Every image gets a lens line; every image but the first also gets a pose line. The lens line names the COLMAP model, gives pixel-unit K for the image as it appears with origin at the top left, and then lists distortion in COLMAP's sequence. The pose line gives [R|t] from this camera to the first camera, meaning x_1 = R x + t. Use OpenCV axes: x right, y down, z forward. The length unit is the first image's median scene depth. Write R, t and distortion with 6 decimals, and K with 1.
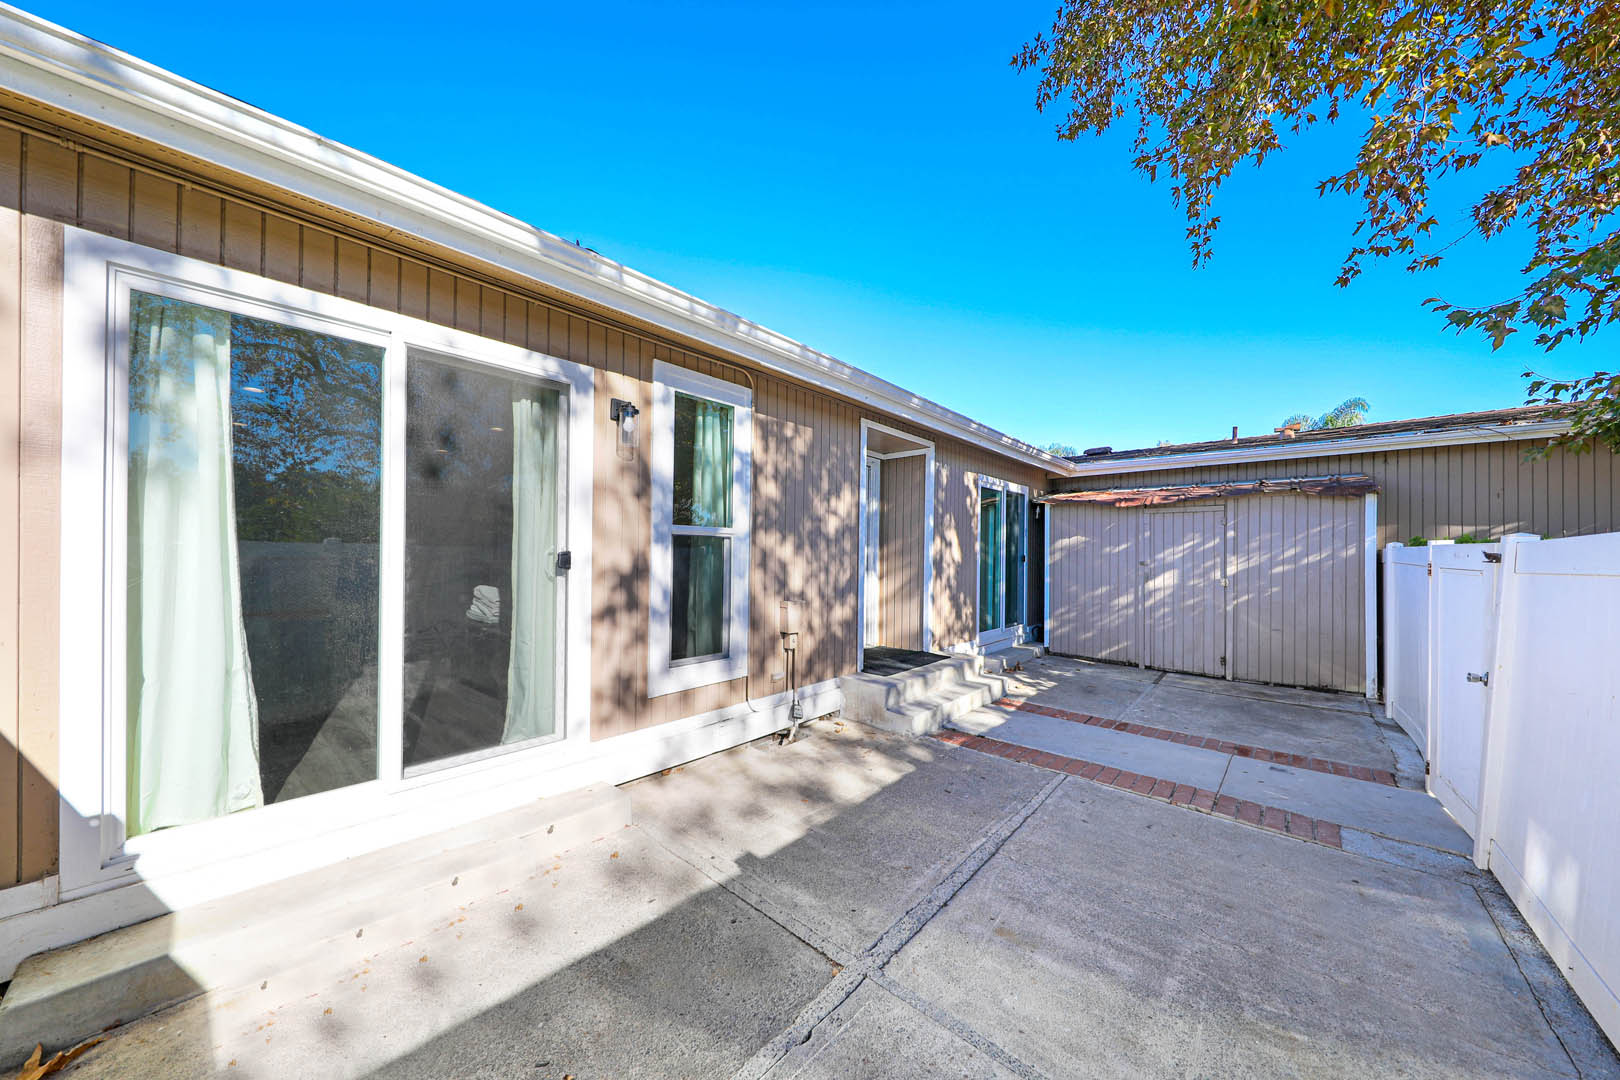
lens RADIAL K [[526.9, 0, 834.2], [0, 526.9, 542.2], [0, 0, 1]] dist [-0.000175, -0.000008]
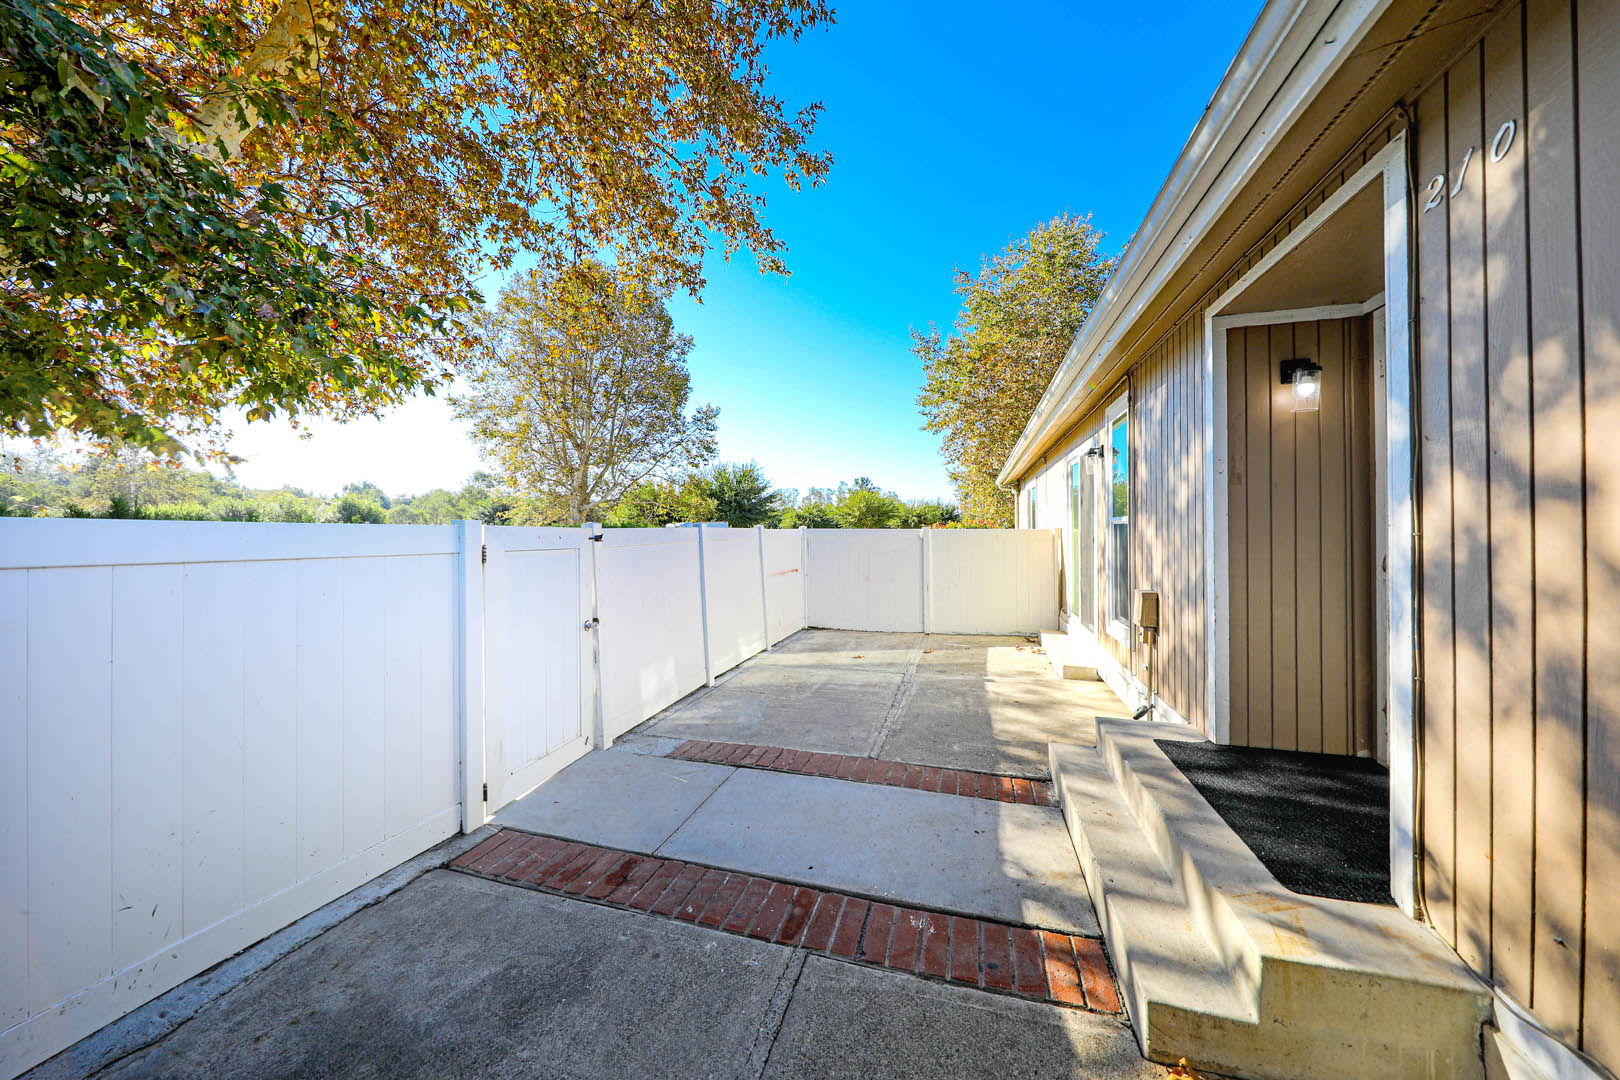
lens RADIAL K [[526.9, 0, 834.2], [0, 526.9, 542.2], [0, 0, 1]] dist [-0.000175, -0.000008]
pose [[-0.896663, 0.004564, -0.442689, 1.097841], [0.007495, 0.999960, -0.004872, 0.047477], [0.442650, -0.007686, -0.896662, 2.179679]]
